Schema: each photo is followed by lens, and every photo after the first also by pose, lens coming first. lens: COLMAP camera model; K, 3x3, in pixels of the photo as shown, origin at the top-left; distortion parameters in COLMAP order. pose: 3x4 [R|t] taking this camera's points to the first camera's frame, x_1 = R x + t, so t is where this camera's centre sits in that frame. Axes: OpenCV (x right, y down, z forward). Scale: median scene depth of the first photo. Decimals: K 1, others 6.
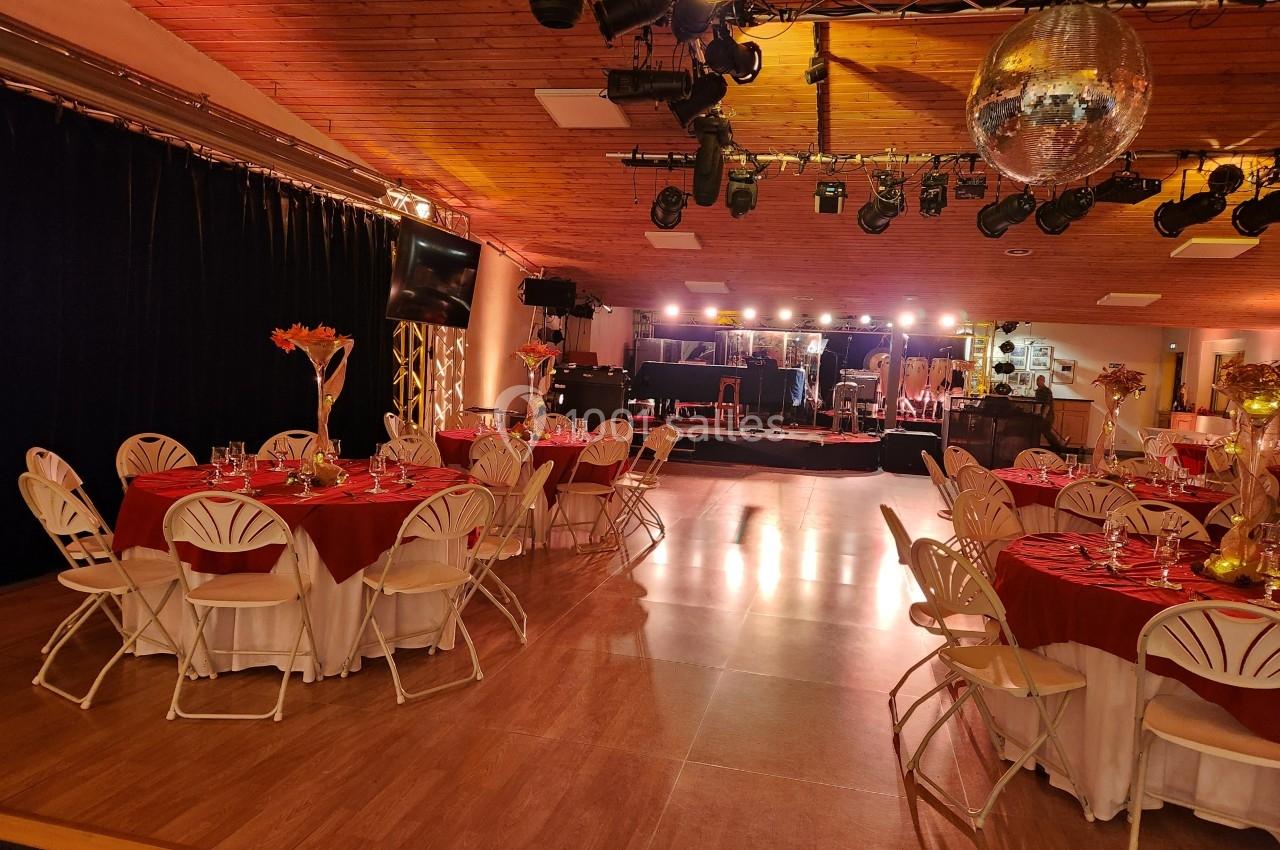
lens RADIAL K [[848.6, 0, 648.1], [0, 848.6, 435.3], [0, 0, 1]] dist [0.060635, -0.046332]
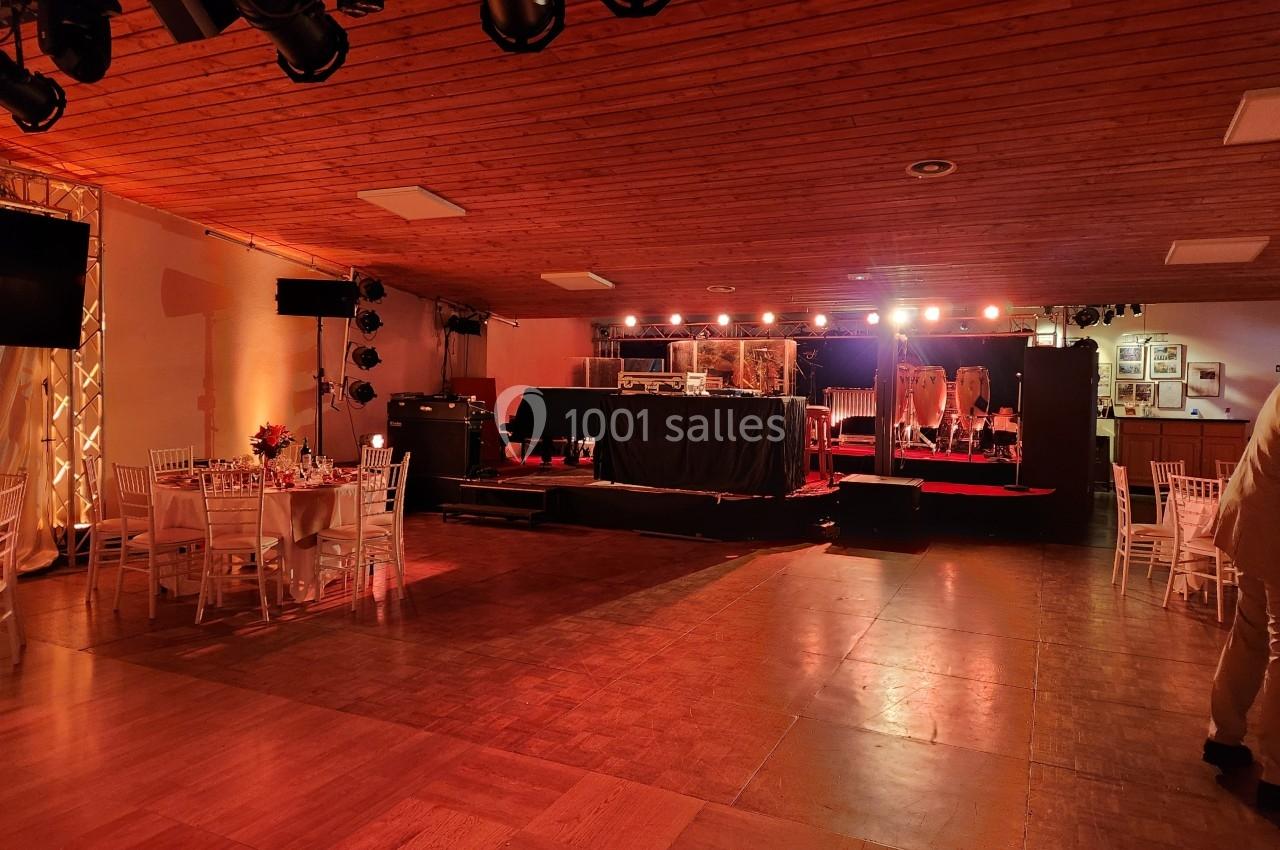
lens RADIAL K [[921.8, 0, 629.0], [0, 921.8, 418.2], [0, 0, 1]] dist [0.070153, -0.004637]
pose [[0.979266, -0.030675, -0.200242, 0.518484], [0.018995, 0.998018, -0.059993, -0.020347], [0.201685, 0.054946, 0.977908, 0.482947]]
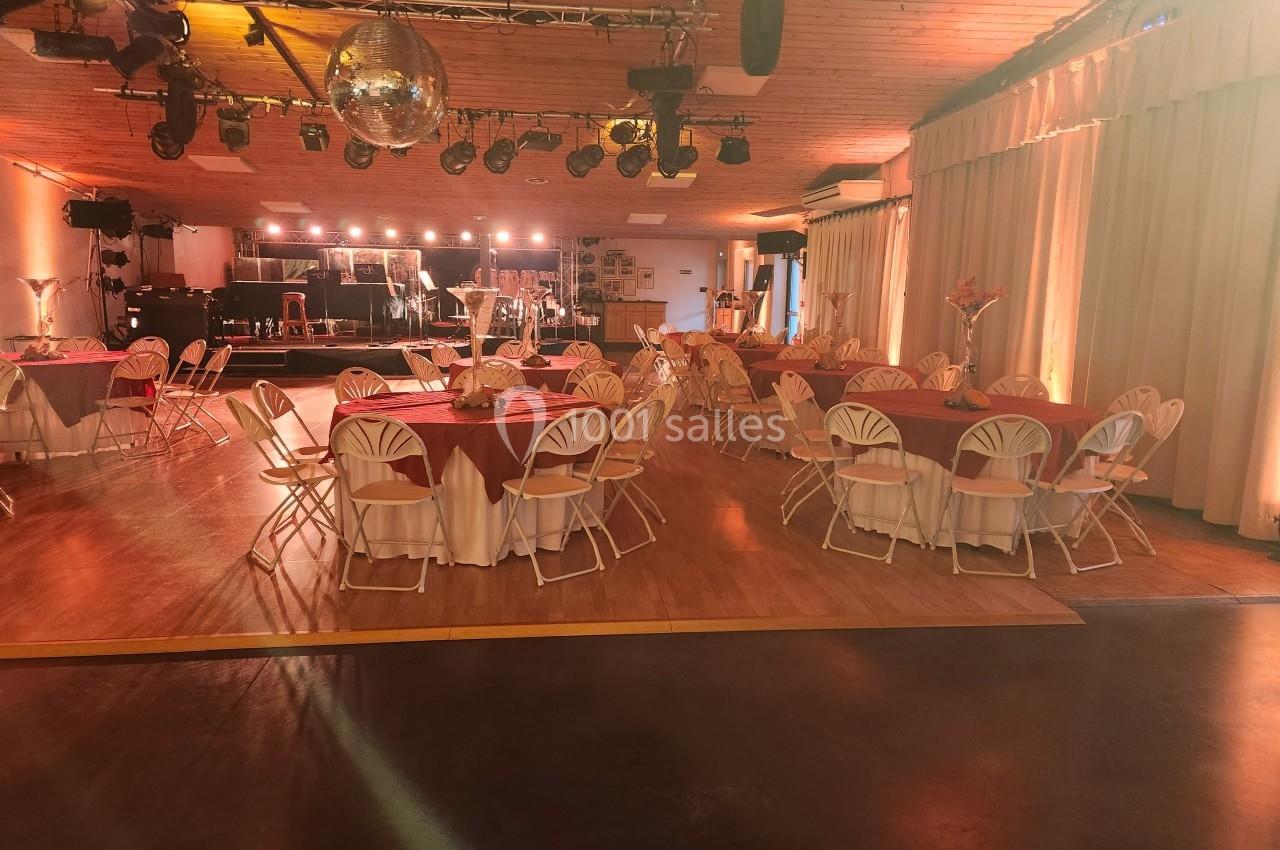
lens RADIAL K [[848.6, 0, 645.2], [0, 848.6, 429.3], [0, 0, 1]] dist [0.060635, -0.046332]
pose [[0.938373, -0.094581, 0.332431, 0.208866], [0.063714, 0.992682, 0.102582, 0.030309], [-0.339700, -0.075080, 0.937532, -0.301724]]
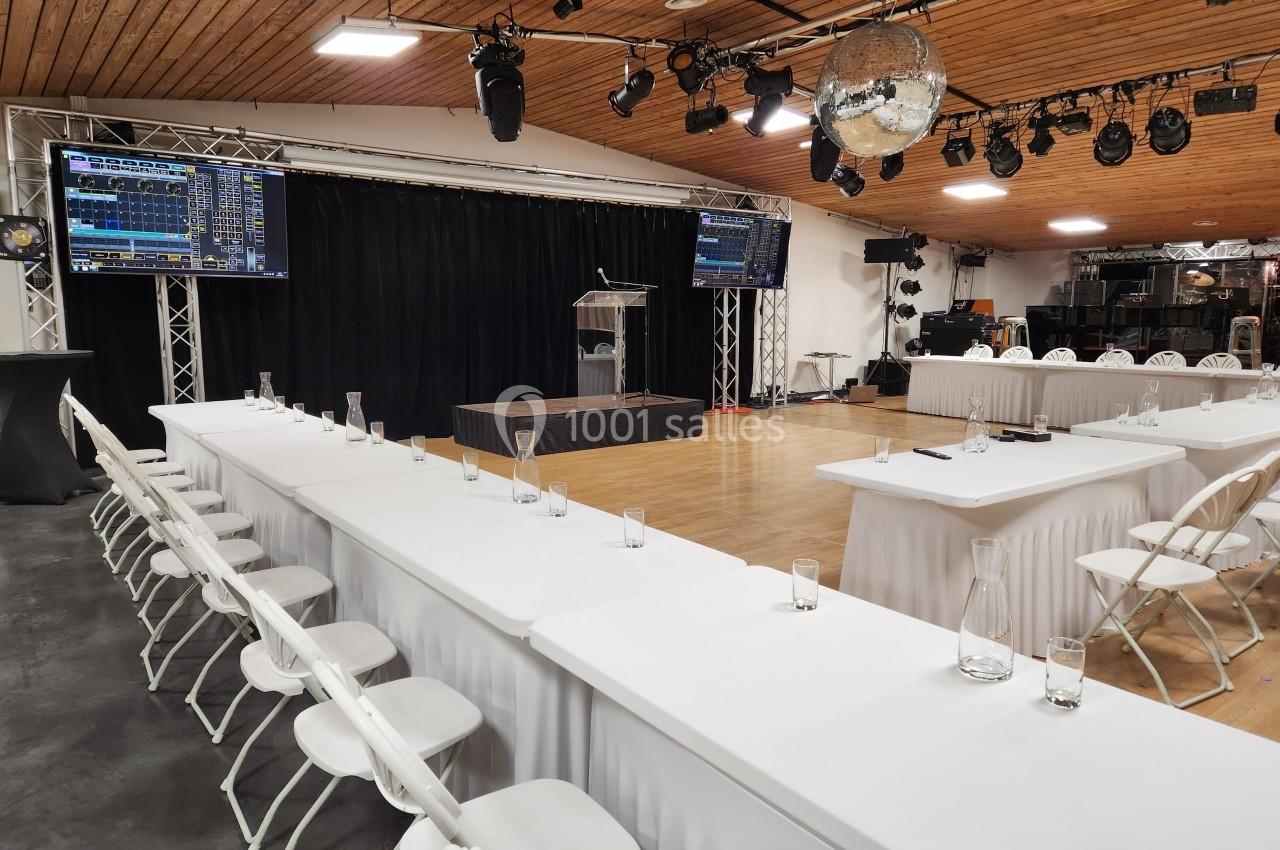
lens RADIAL K [[848.6, 0, 634.3], [0, 848.6, 435.0], [0, 0, 1]] dist [0.060635, -0.046332]
pose [[0.778171, 0.039451, -0.626813, 0.591508], [-0.011833, 0.998769, 0.048171, 0.048755], [0.627941, -0.030068, 0.777679, -0.188003]]
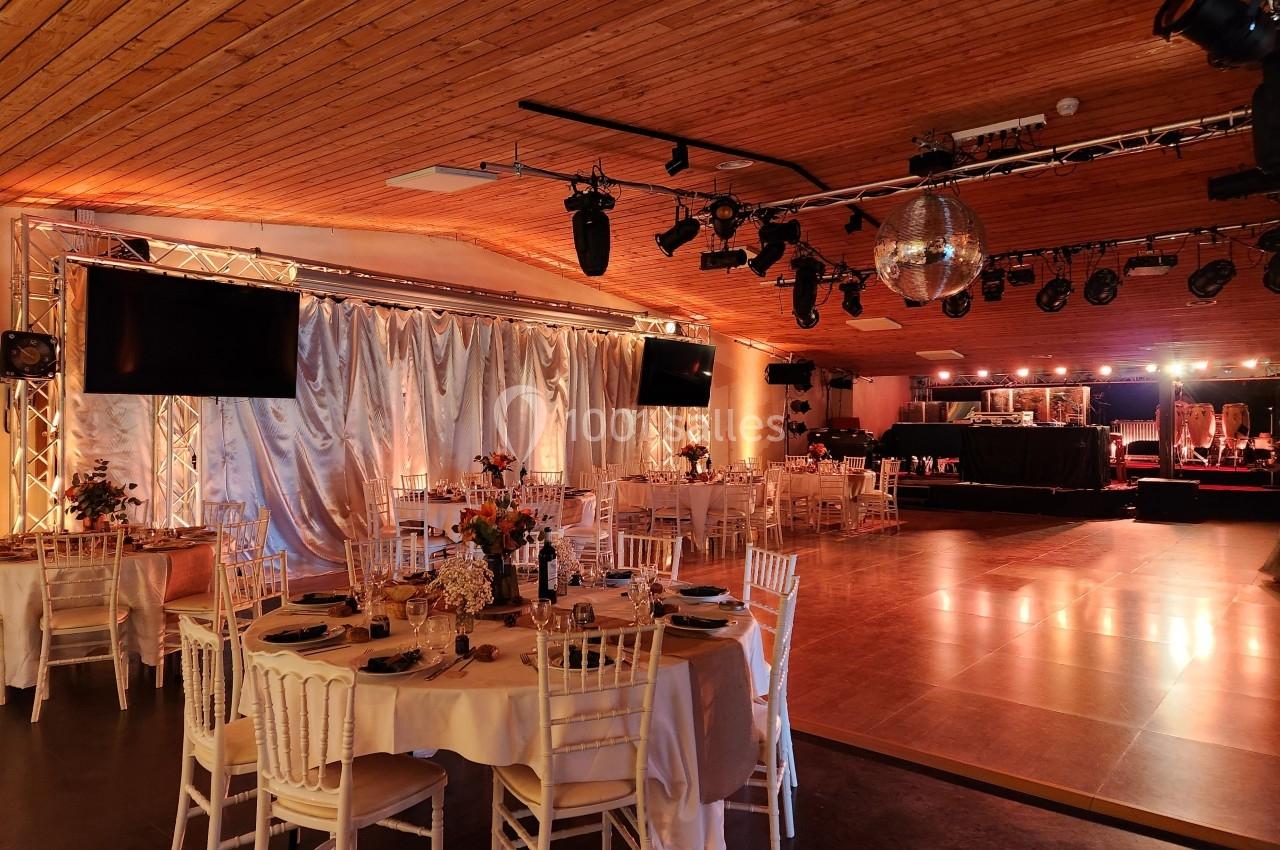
lens RADIAL K [[848.6, 0, 629.1], [0, 848.6, 415.9], [0, 0, 1]] dist [0.060635, -0.046332]
pose [[0.893709, -0.057827, -0.444905, 0.394384], [0.010034, 0.993987, -0.109039, 0.051187], [0.448535, 0.092985, 0.888915, -0.372225]]
